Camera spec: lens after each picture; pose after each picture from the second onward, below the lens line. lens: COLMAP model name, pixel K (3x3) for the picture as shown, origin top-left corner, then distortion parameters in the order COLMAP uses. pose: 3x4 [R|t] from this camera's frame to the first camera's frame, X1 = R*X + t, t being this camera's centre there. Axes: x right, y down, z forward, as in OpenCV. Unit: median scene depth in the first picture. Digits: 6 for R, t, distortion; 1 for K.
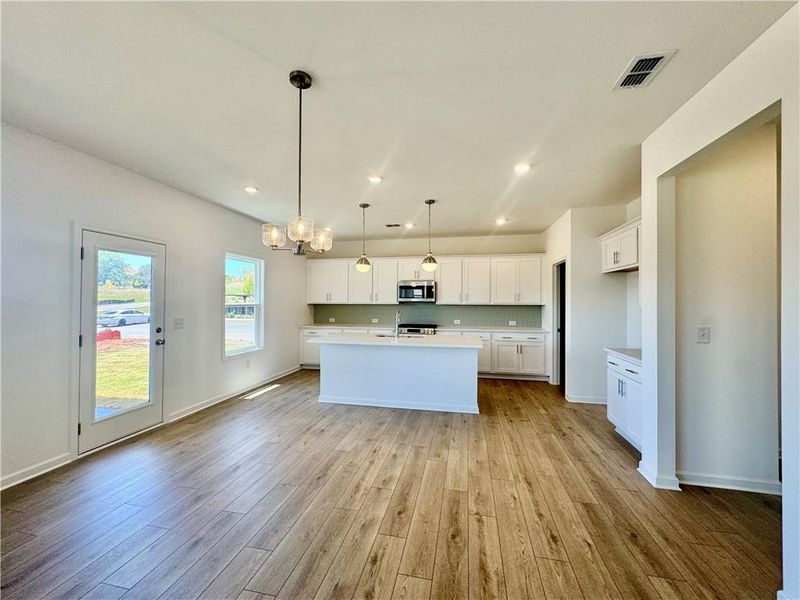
lens RADIAL K [[319.7, 0, 397.5], [0, 319.7, 299.7], [0, 0, 1]] dist [-0.002209, -0.000132]
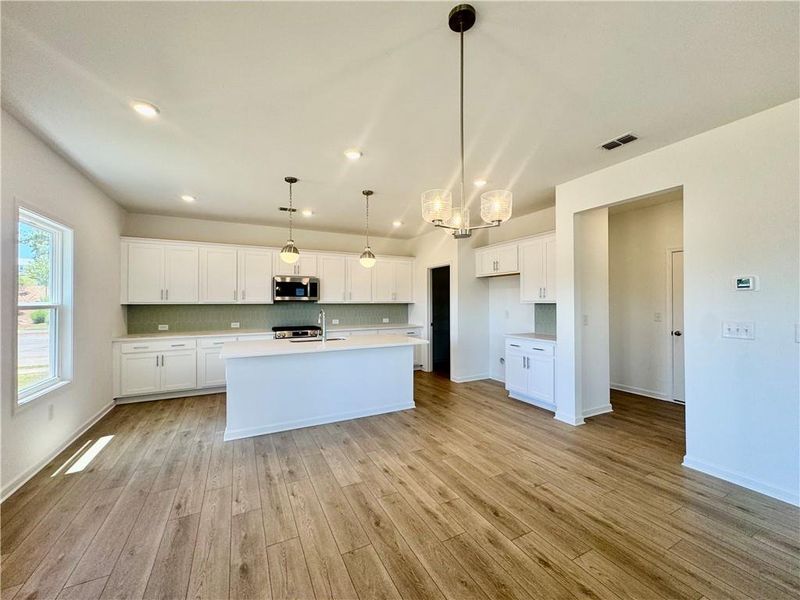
lens RADIAL K [[319.7, 0, 402.1], [0, 319.7, 299.5], [0, 0, 1]] dist [-0.002209, -0.000132]
pose [[0.772004, 0.000385, 0.635618, -0.442551], [0.000949, 0.999998, -0.001758, 0.008755], [-0.635617, 0.001961, 0.772002, 0.228911]]
